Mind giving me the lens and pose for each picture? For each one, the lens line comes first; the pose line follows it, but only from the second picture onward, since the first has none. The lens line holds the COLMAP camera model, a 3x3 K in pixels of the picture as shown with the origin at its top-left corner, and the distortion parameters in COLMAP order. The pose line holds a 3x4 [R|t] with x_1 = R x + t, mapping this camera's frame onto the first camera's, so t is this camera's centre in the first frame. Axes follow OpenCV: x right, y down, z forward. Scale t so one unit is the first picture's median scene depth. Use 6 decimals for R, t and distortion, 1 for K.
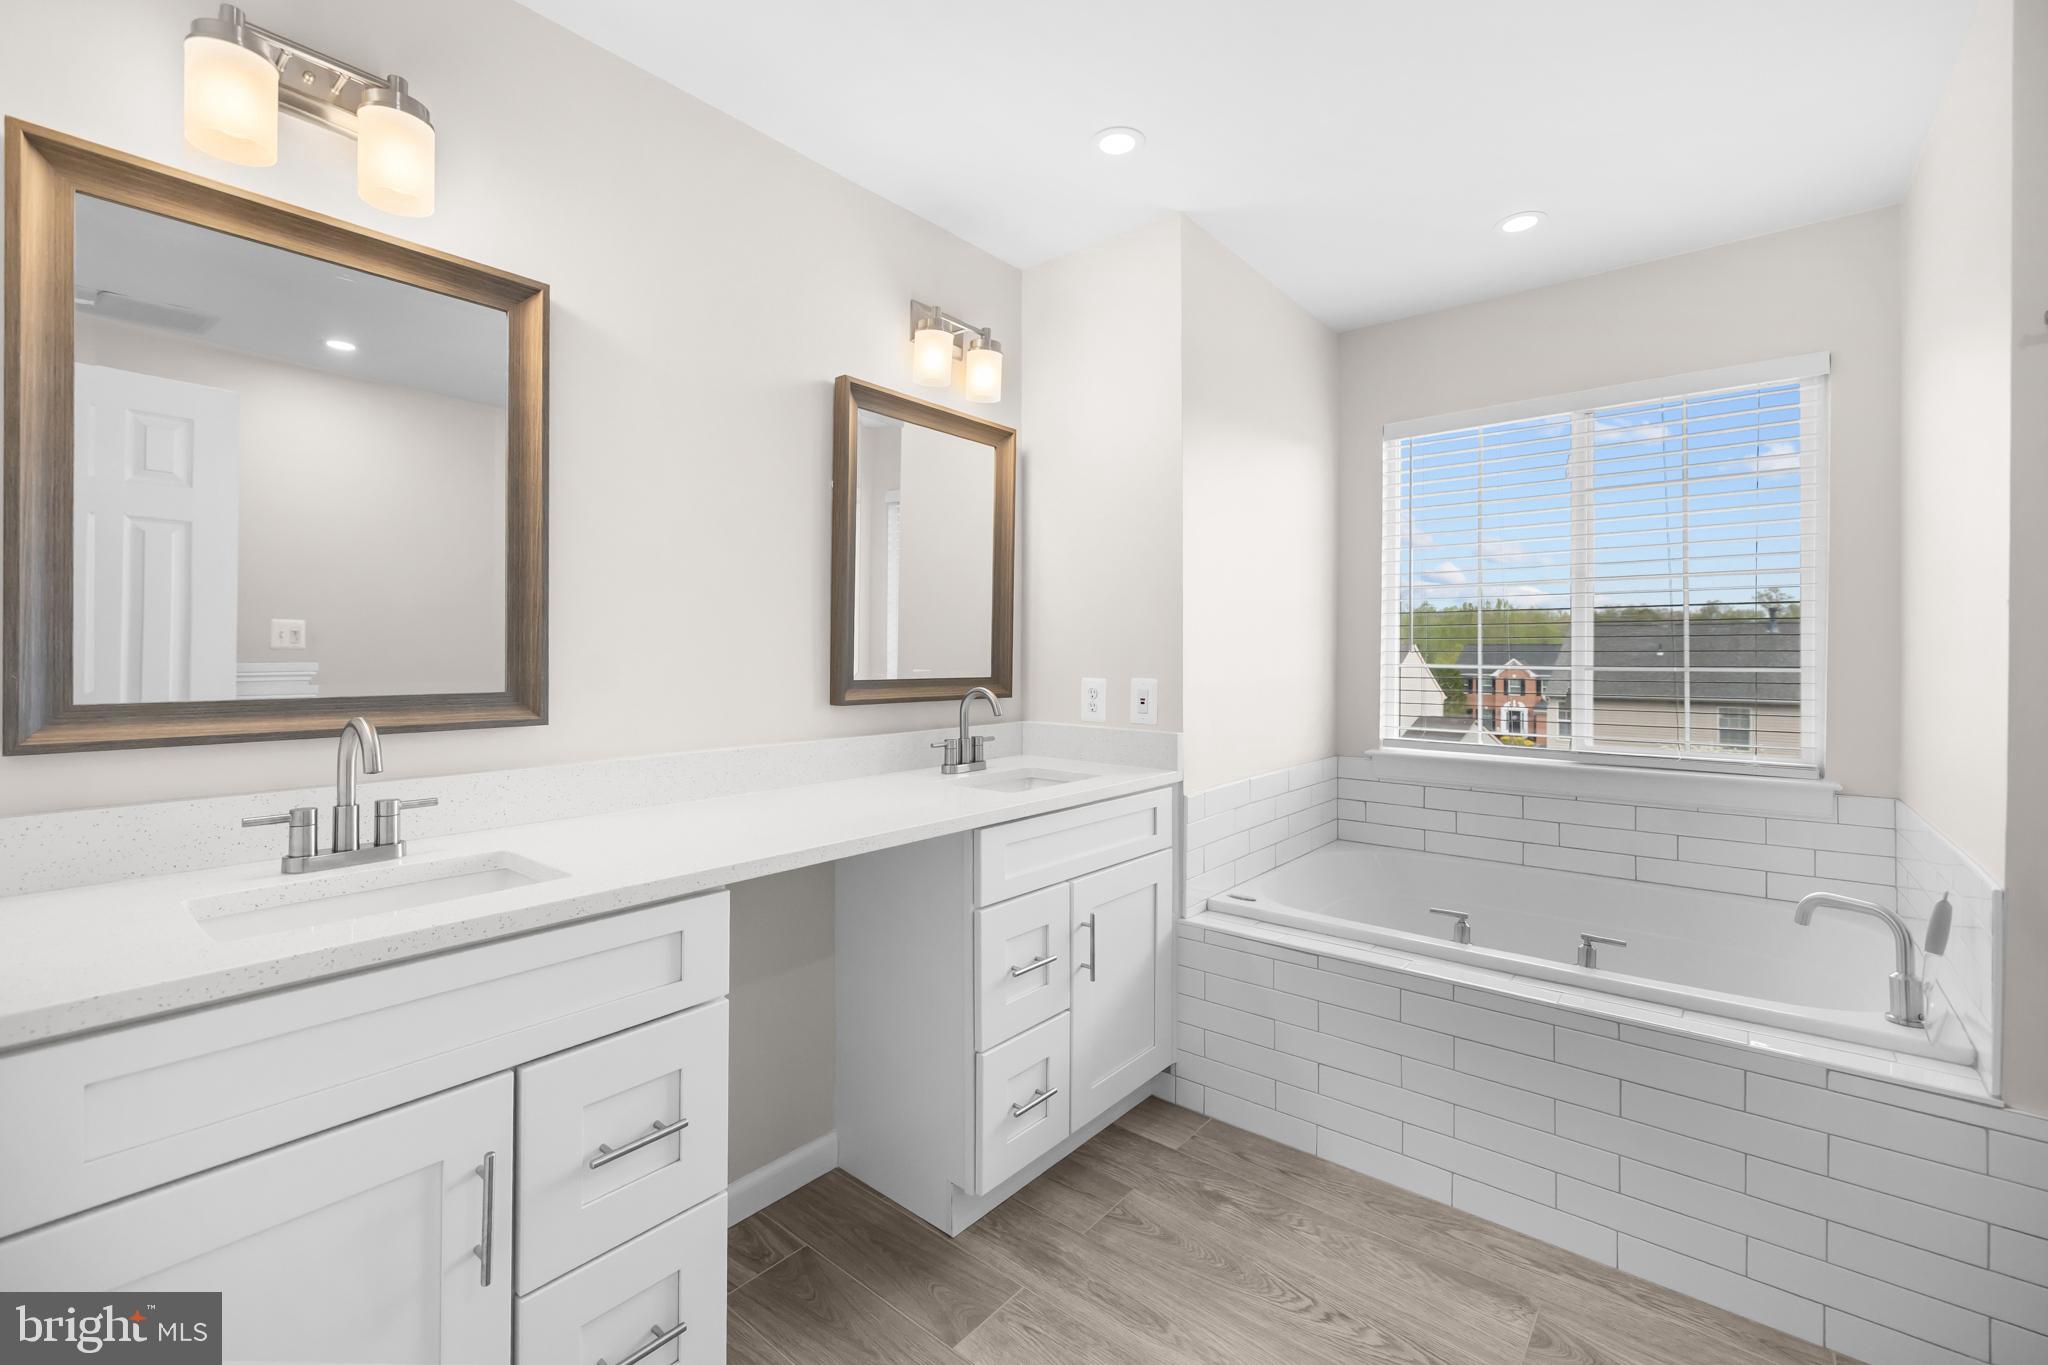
lens RADIAL K [[867.9, 0, 1027.4], [0, 867.9, 672.4], [0, 0, 1]] dist [0.001052, 0.000148]
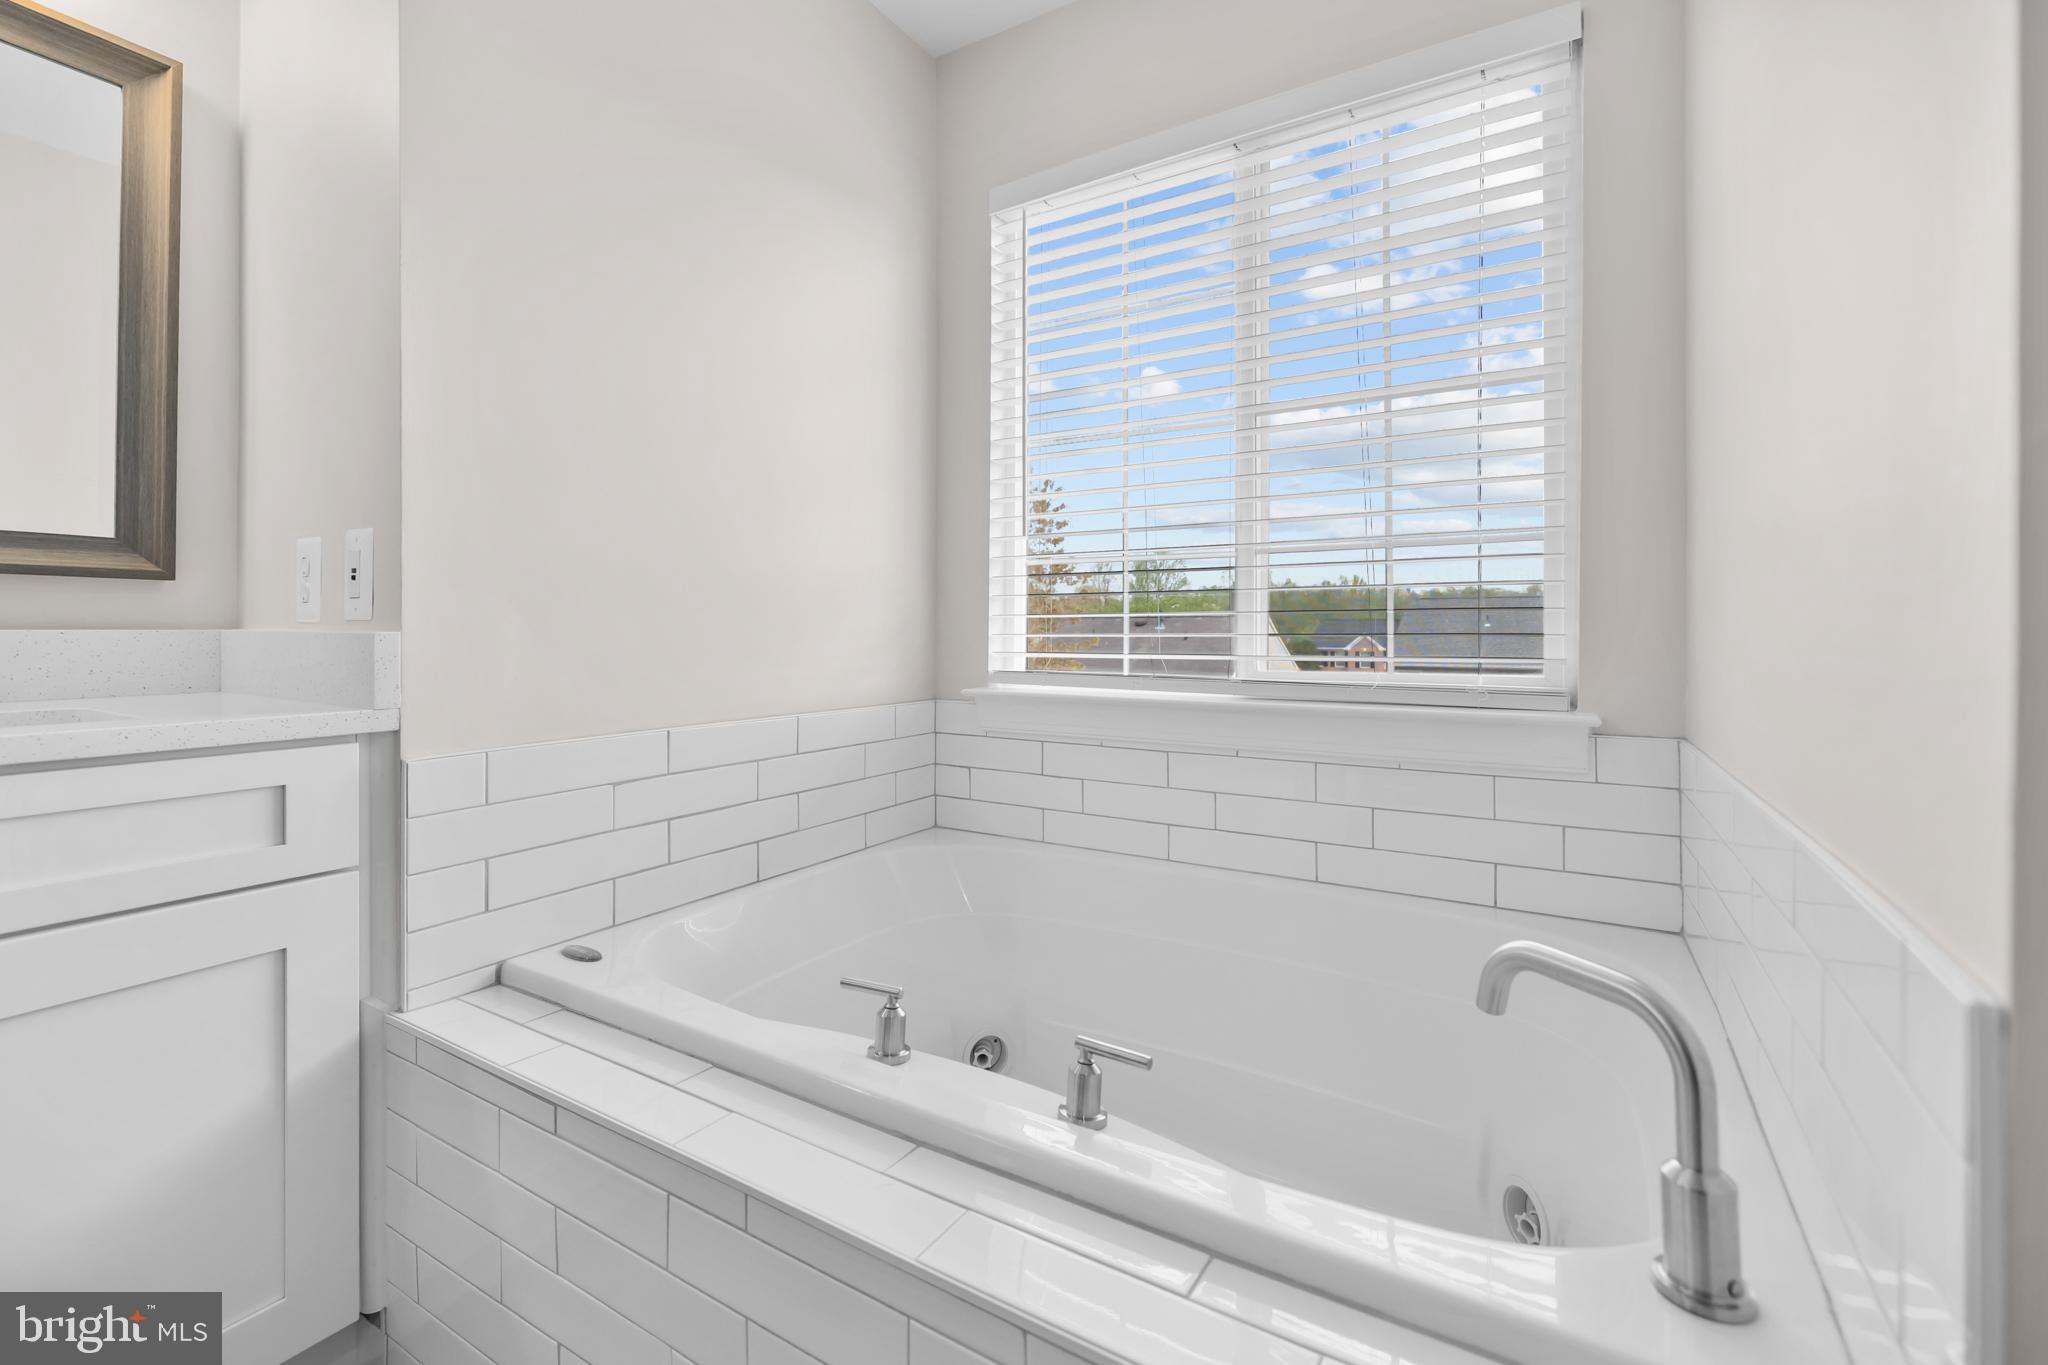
lens RADIAL K [[892.0, 0, 1028.7], [0, 892.0, 649.8], [0, 0, 1]] dist [-0.000630, -0.000090]
pose [[0.988596, -0.003268, 0.150558, 0.448795], [0.002867, 0.999992, 0.002884, 0.078546], [-0.150566, -0.002420, 0.988597, 0.445602]]
